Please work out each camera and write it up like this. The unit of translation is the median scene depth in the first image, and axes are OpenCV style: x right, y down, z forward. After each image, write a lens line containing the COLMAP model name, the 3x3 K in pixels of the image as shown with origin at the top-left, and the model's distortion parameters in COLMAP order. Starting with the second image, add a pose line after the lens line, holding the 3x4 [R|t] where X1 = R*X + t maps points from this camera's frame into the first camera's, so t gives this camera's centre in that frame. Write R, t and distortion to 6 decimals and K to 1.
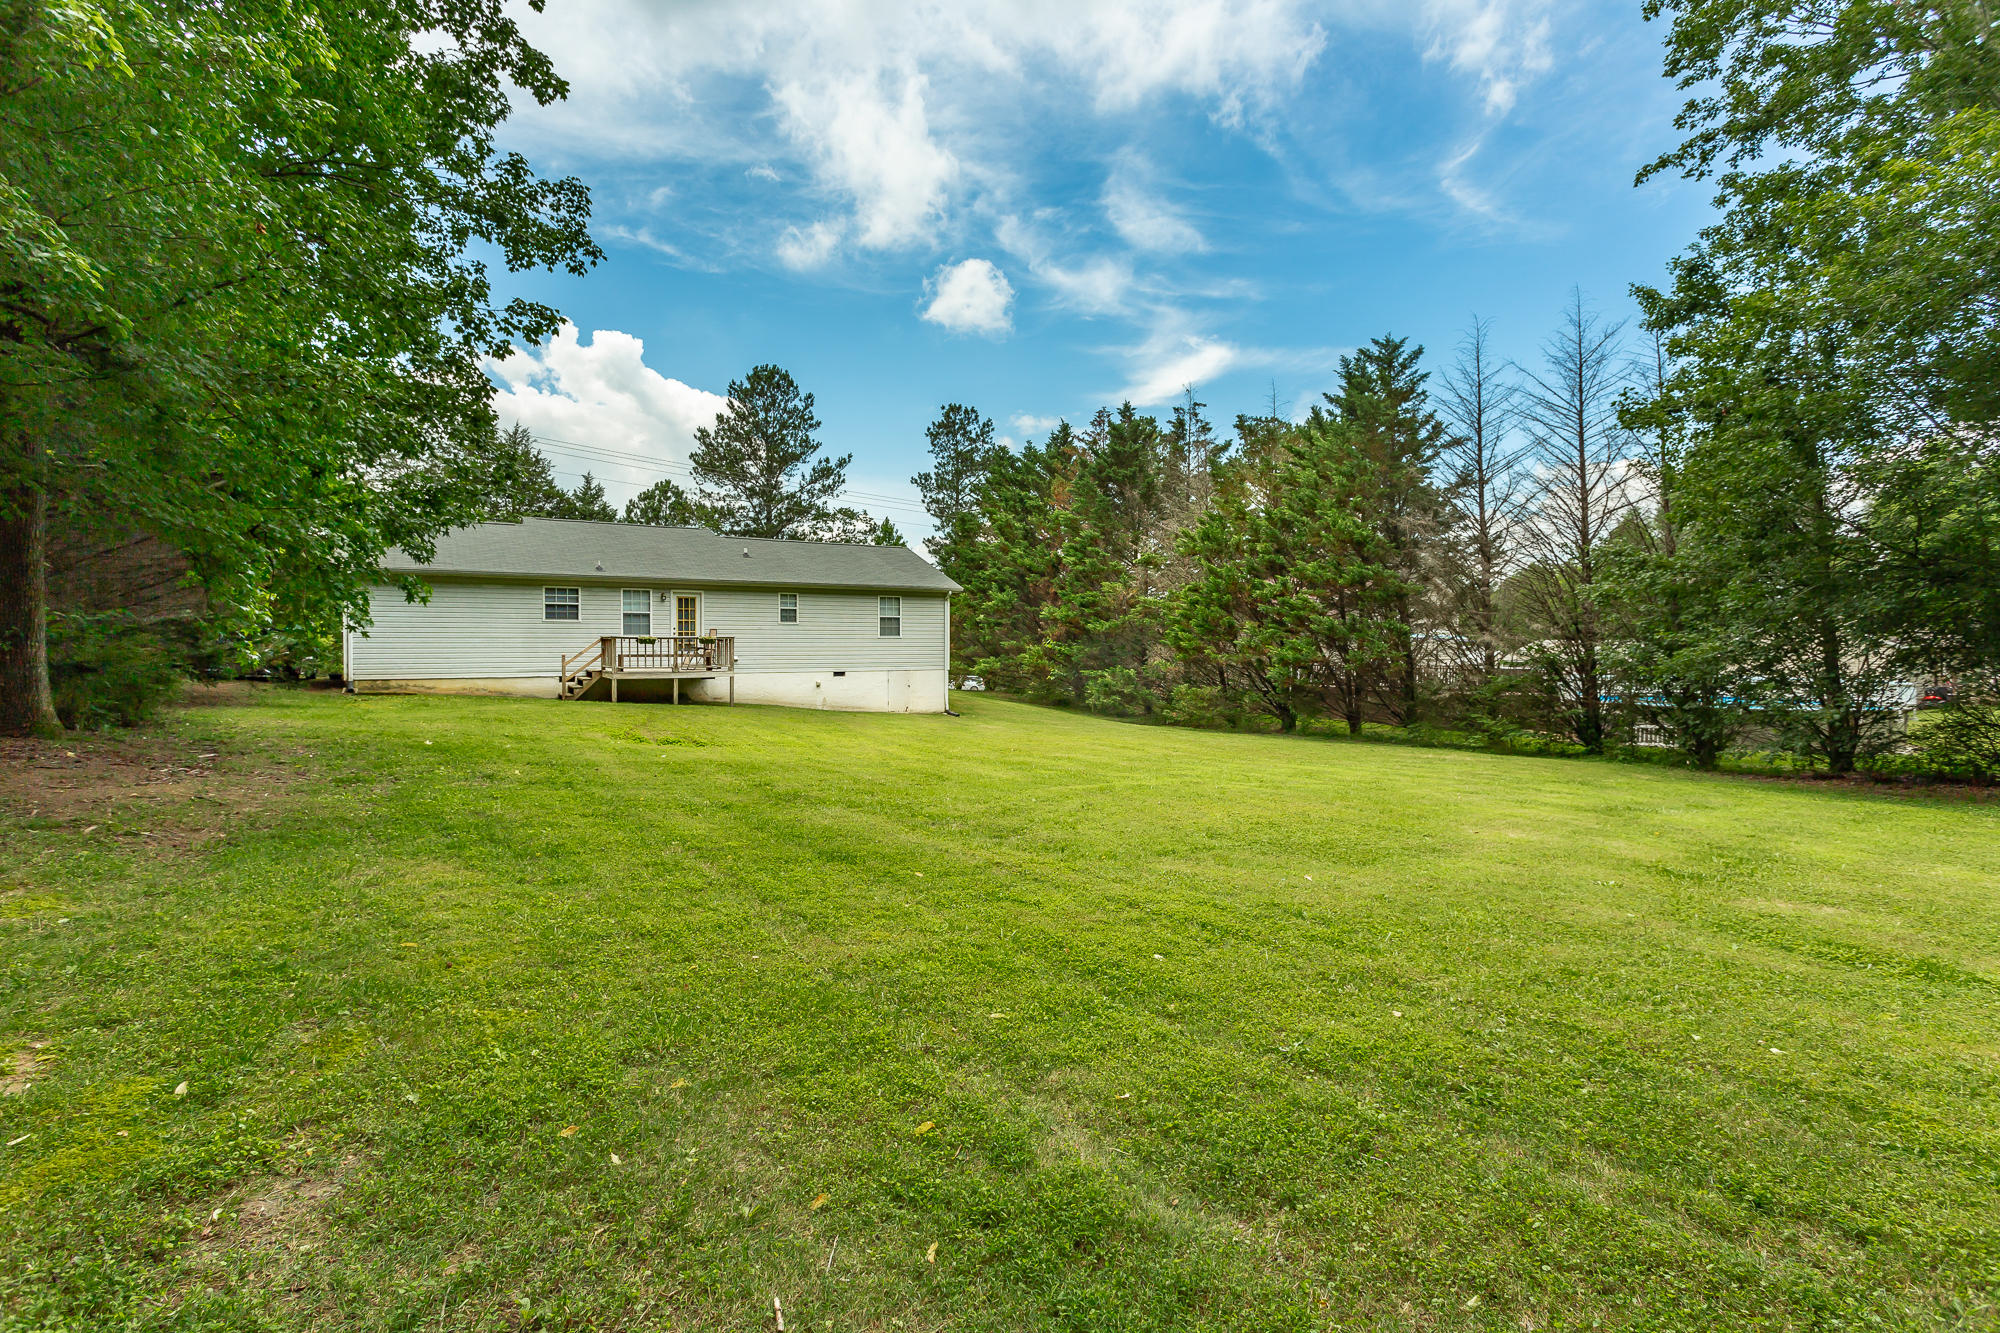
lens RADIAL K [[949.8, 0, 967.6], [0, 949.8, 679.2], [0, 0, 1]] dist [0.002273, 0.000860]
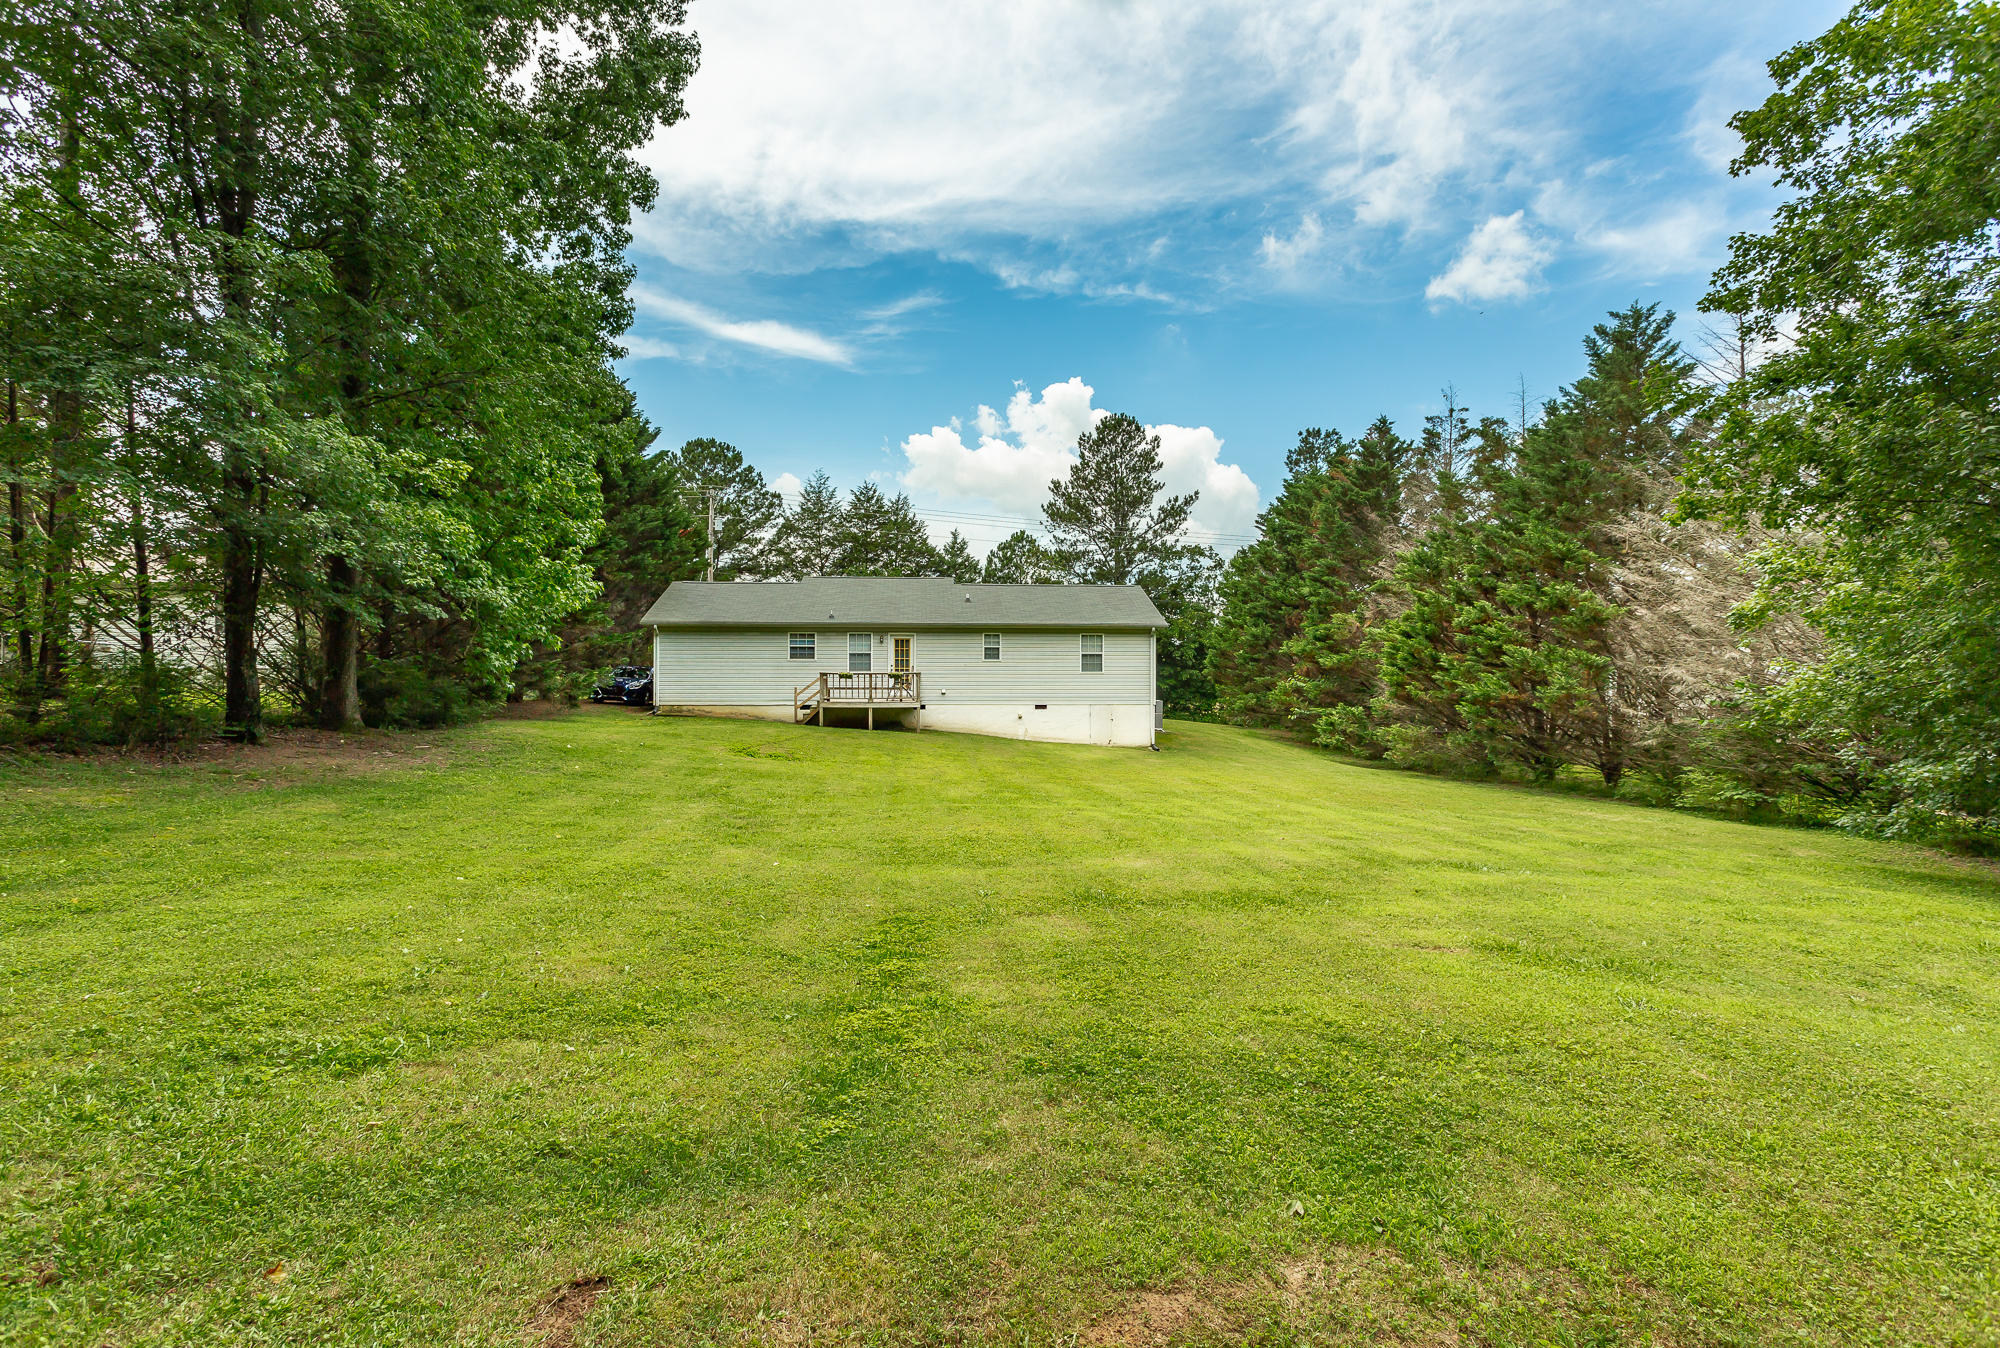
lens RADIAL K [[965.2, 0, 966.9], [0, 965.2, 679.0], [0, 0, 1]] dist [0.026712, 0.000175]
pose [[0.883446, 0.000323, -0.468532, 0.274225], [-0.019626, 0.999148, -0.036317, 0.003706], [0.468121, 0.041279, 0.882700, -0.004648]]
